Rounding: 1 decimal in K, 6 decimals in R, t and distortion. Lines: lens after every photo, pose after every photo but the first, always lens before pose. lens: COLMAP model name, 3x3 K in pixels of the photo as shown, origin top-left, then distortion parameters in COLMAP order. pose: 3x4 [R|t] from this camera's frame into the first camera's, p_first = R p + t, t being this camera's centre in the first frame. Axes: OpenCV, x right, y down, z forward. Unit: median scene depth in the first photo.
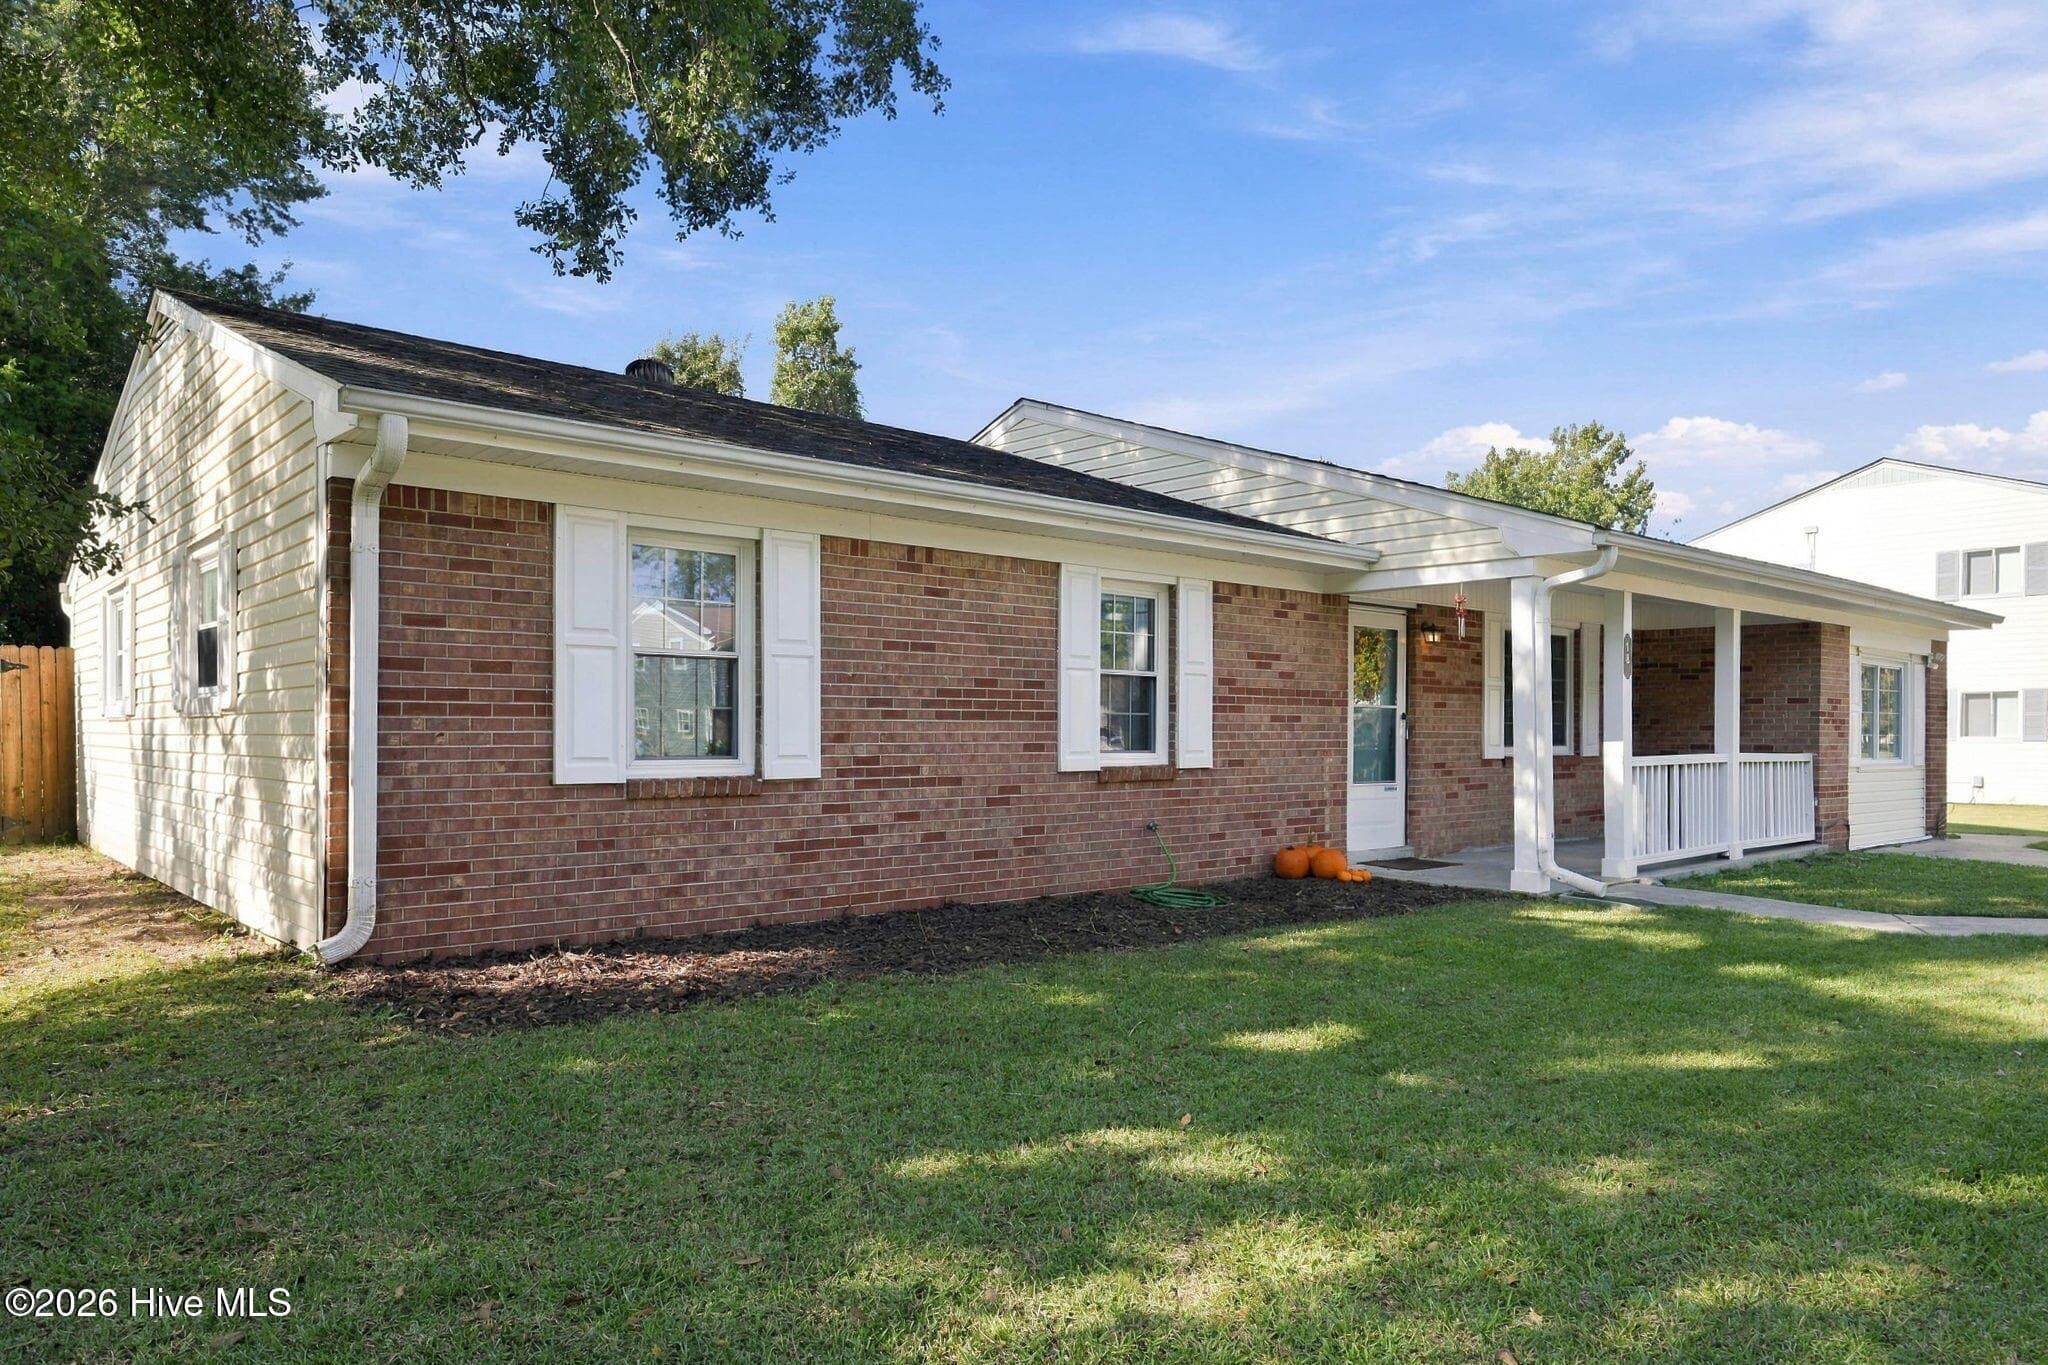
lens RADIAL K [[1298.0, 0, 1024.5], [0, 1298.0, 734.1], [0, 0, 1]] dist [0.012196, 0.002263]
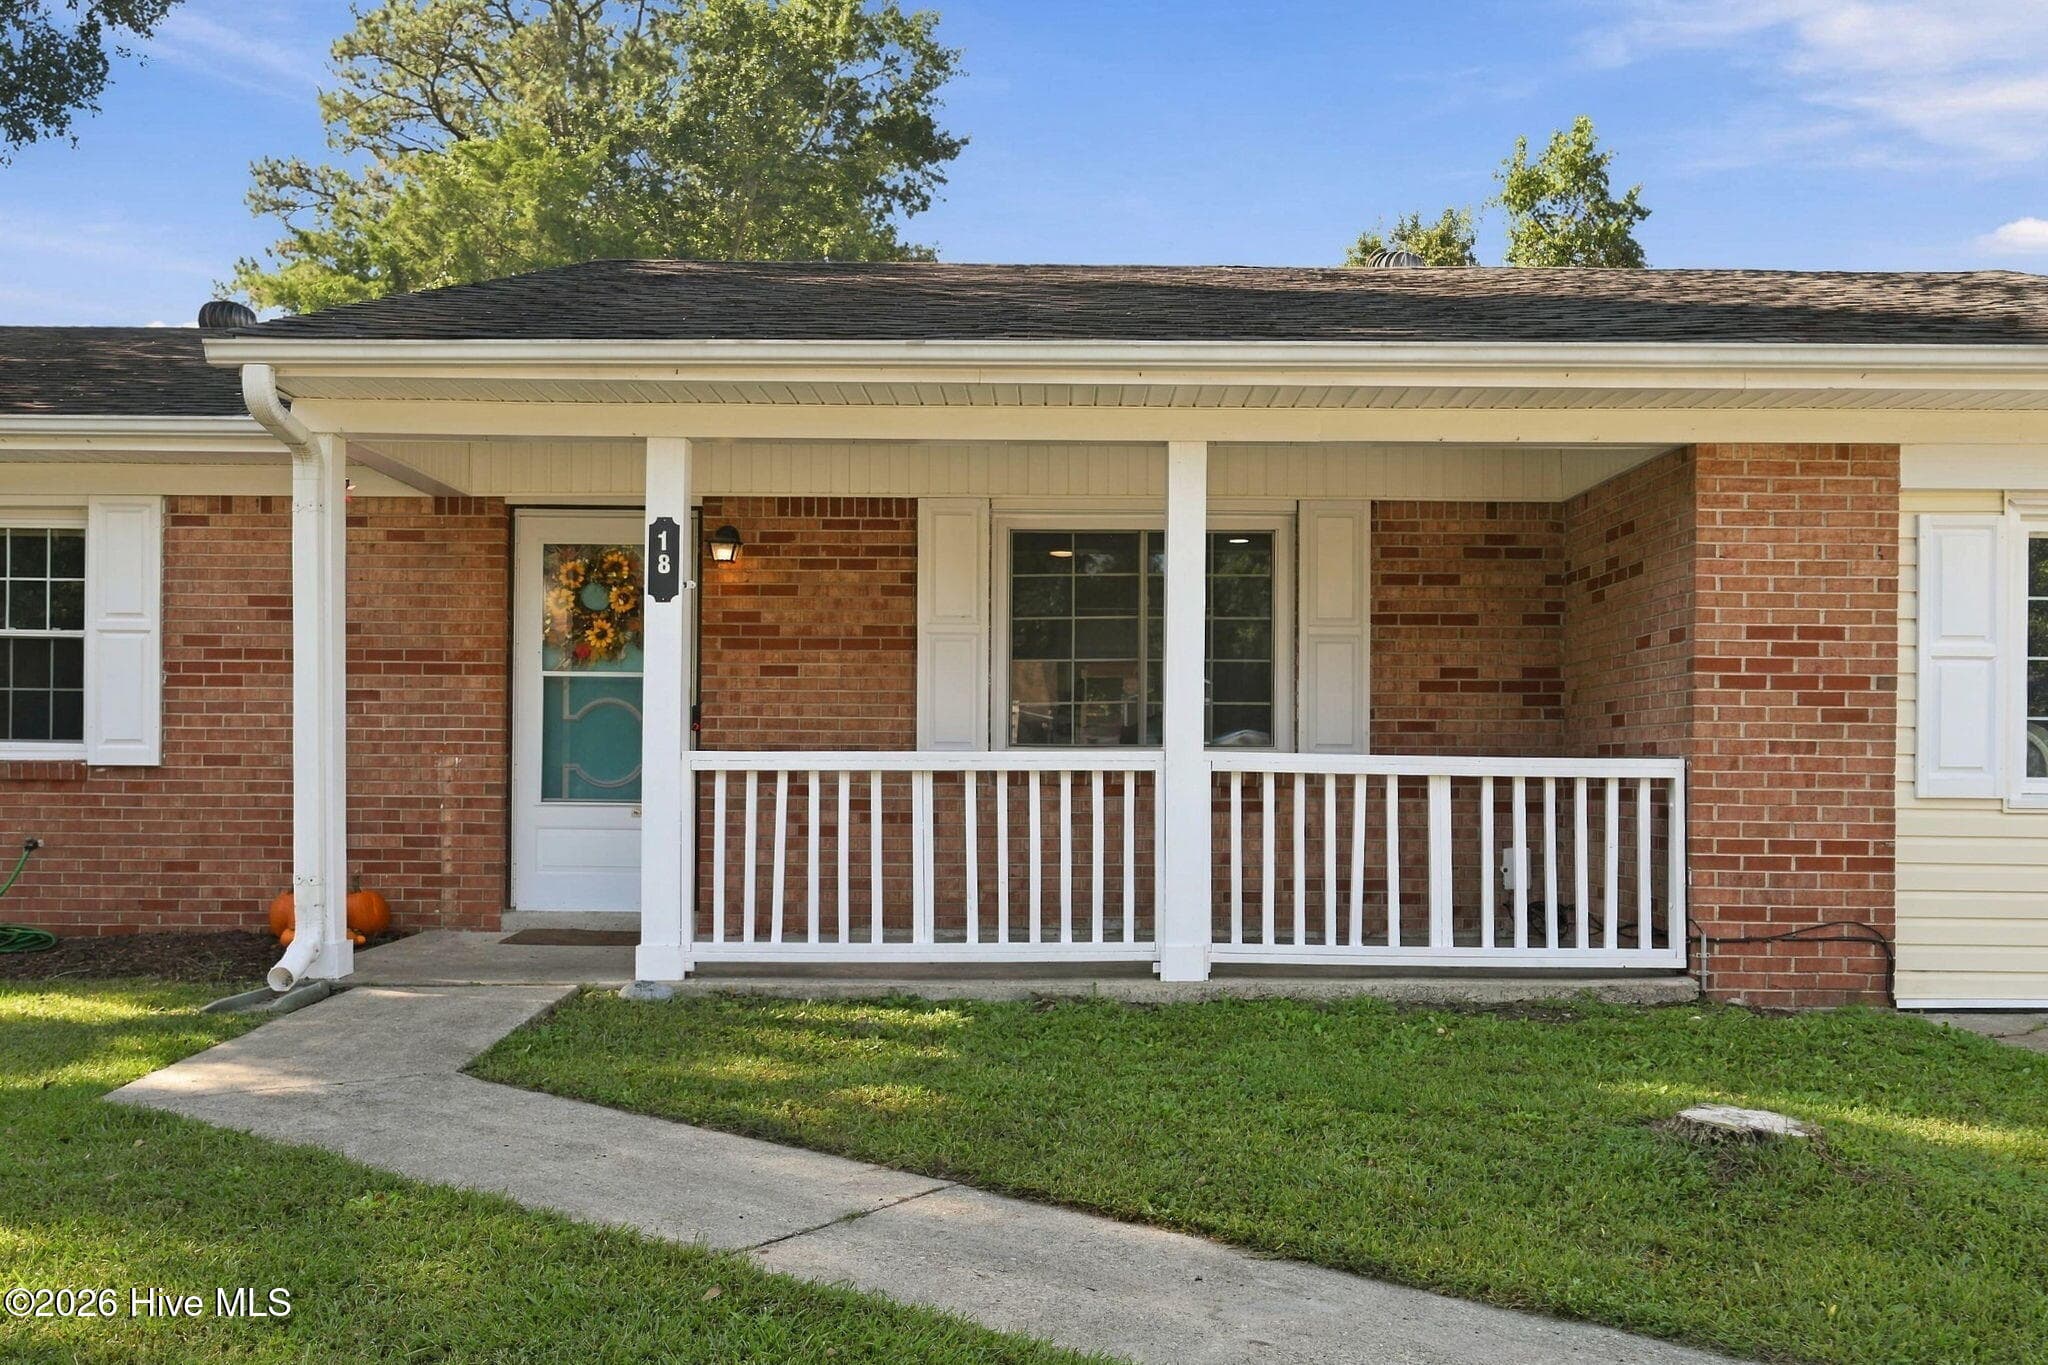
lens RADIAL K [[1805.3, 0, 1042.3], [0, 1805.3, 768.2], [0, 0, 1]] dist [-0.006874, -0.000138]
pose [[0.753539, -0.002073, -0.657400, 1.149795], [-0.006027, 0.999931, -0.010061, 0.034375], [0.657376, 0.011543, 0.753474, 0.600300]]
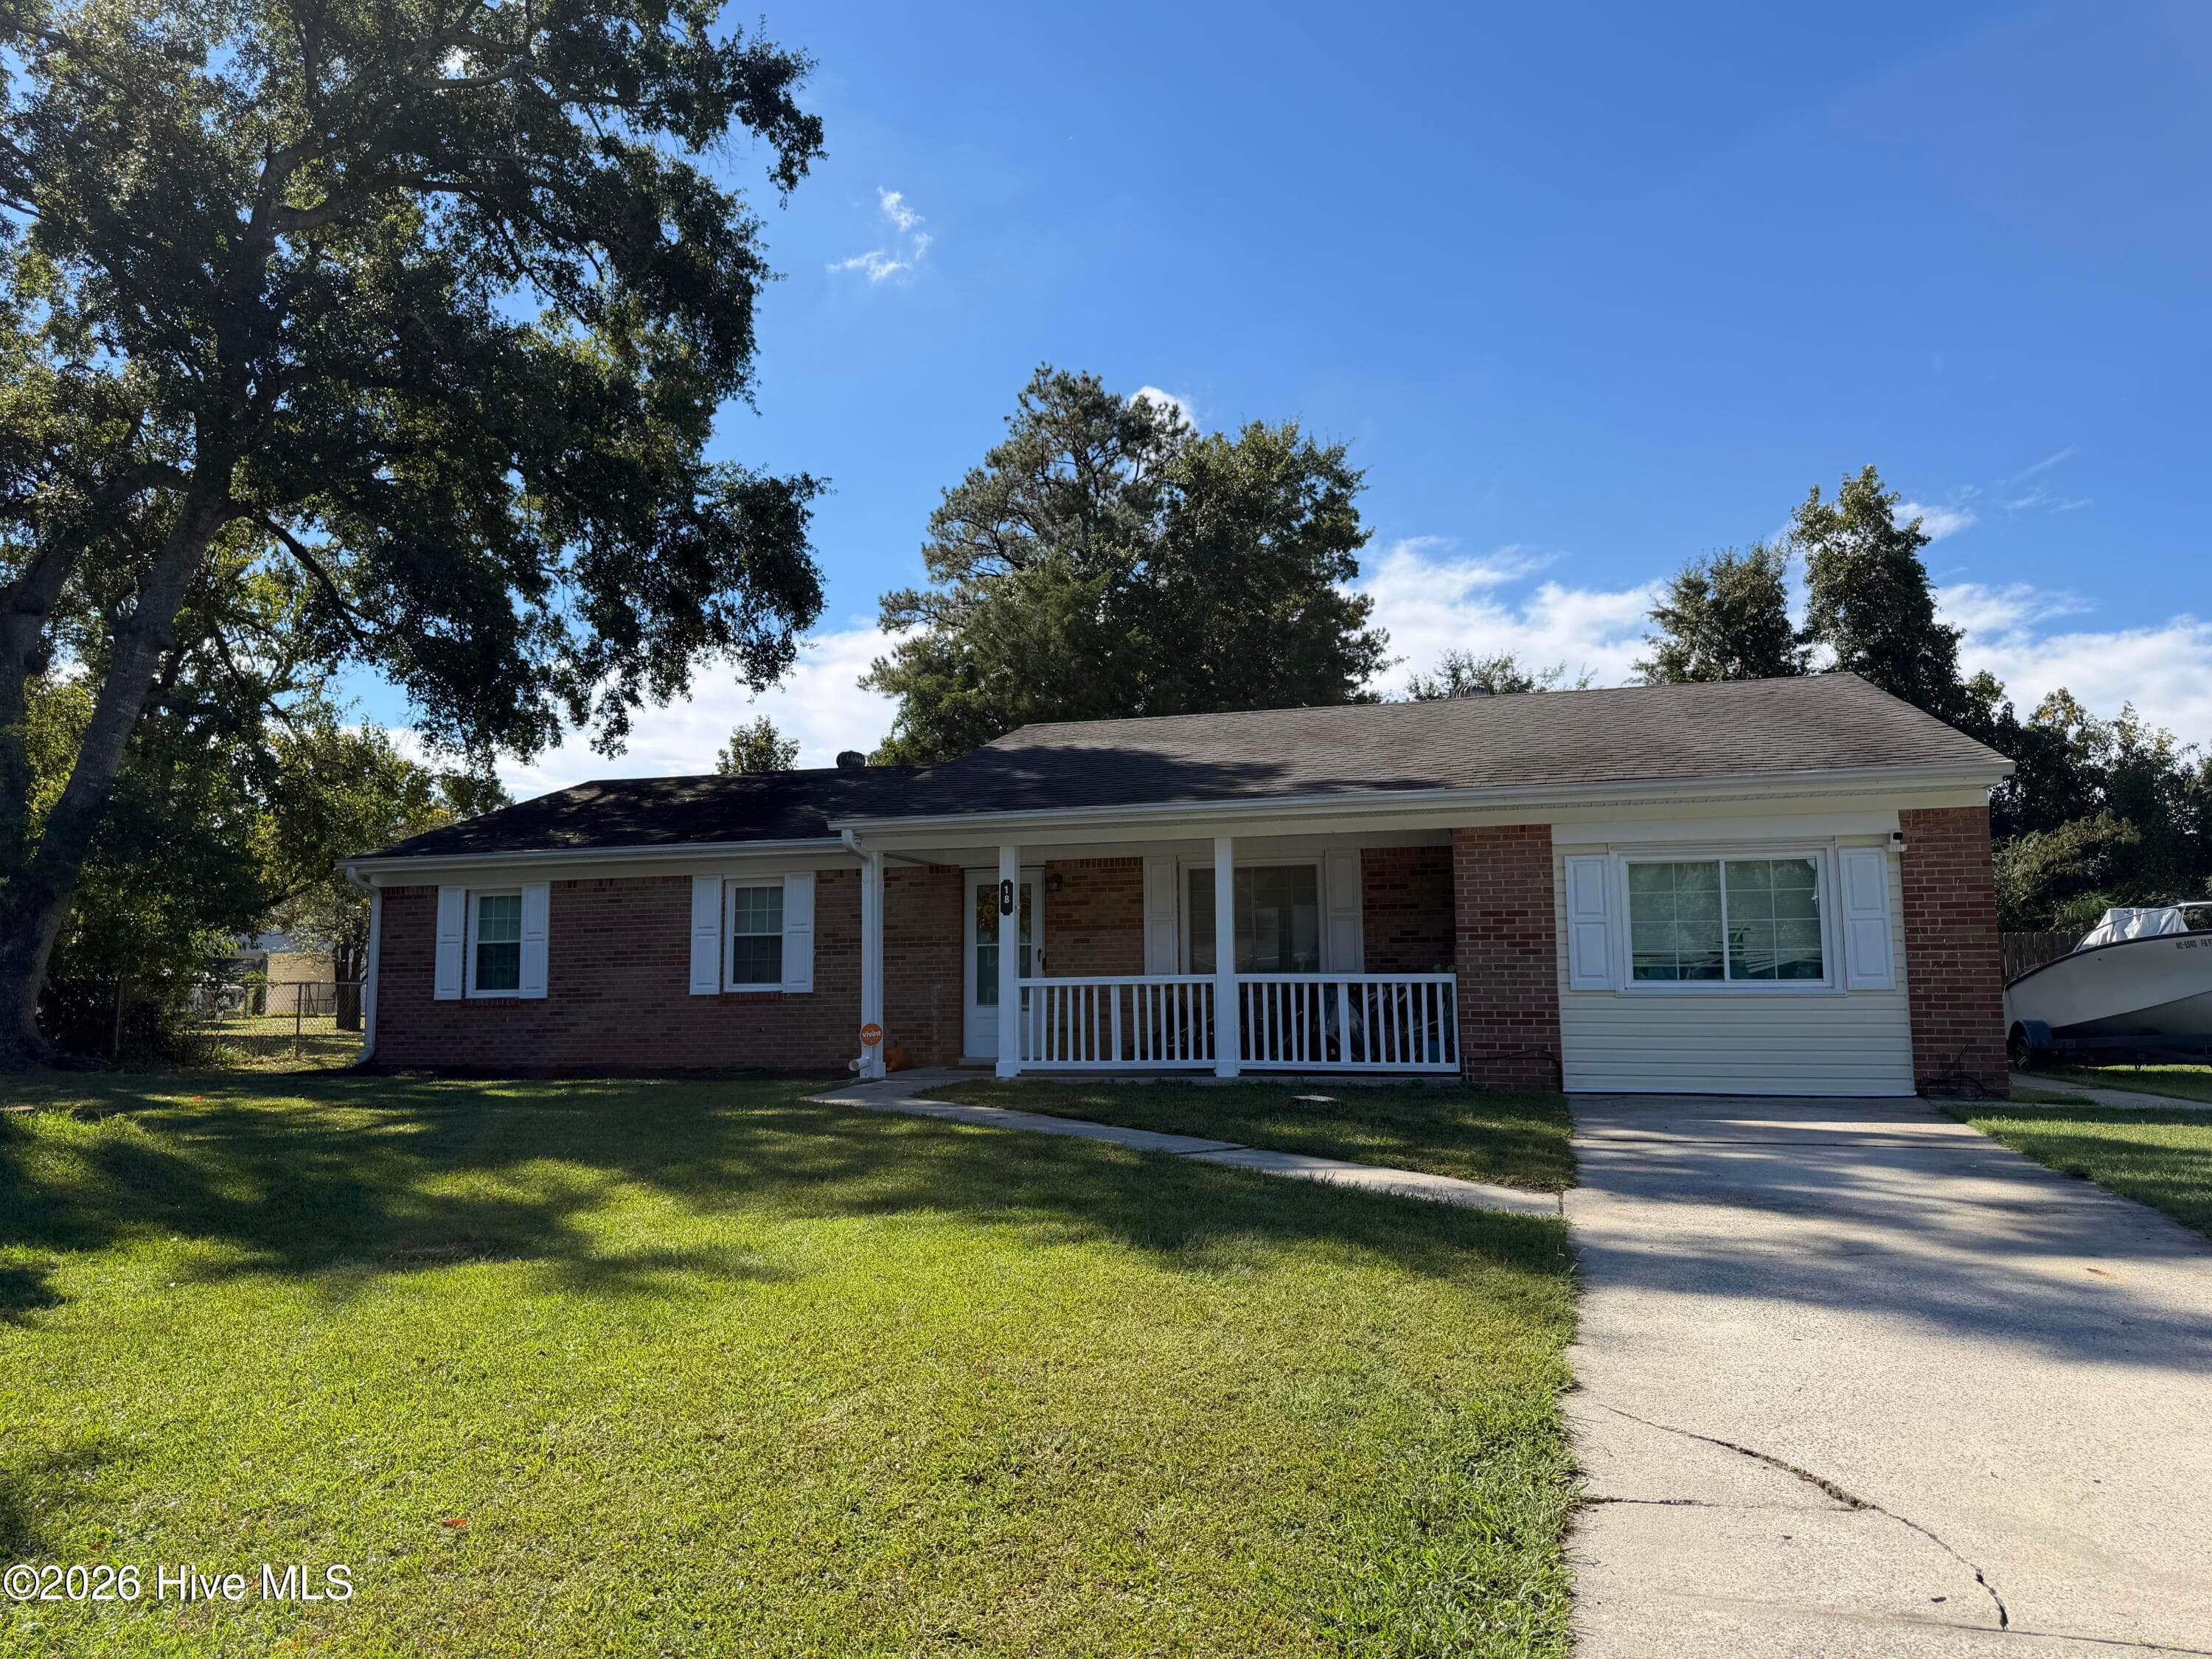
lens RADIAL K [[1533.7, 0, 1117.3], [0, 1533.7, 830.9], [0, 0, 1]] dist [0.163833, -0.308981]
pose [[0.550294, -0.107882, -0.827973, 1.897428], [0.007470, 0.992214, -0.124317, 0.066595], [0.834938, 0.062226, 0.546815, 0.304052]]
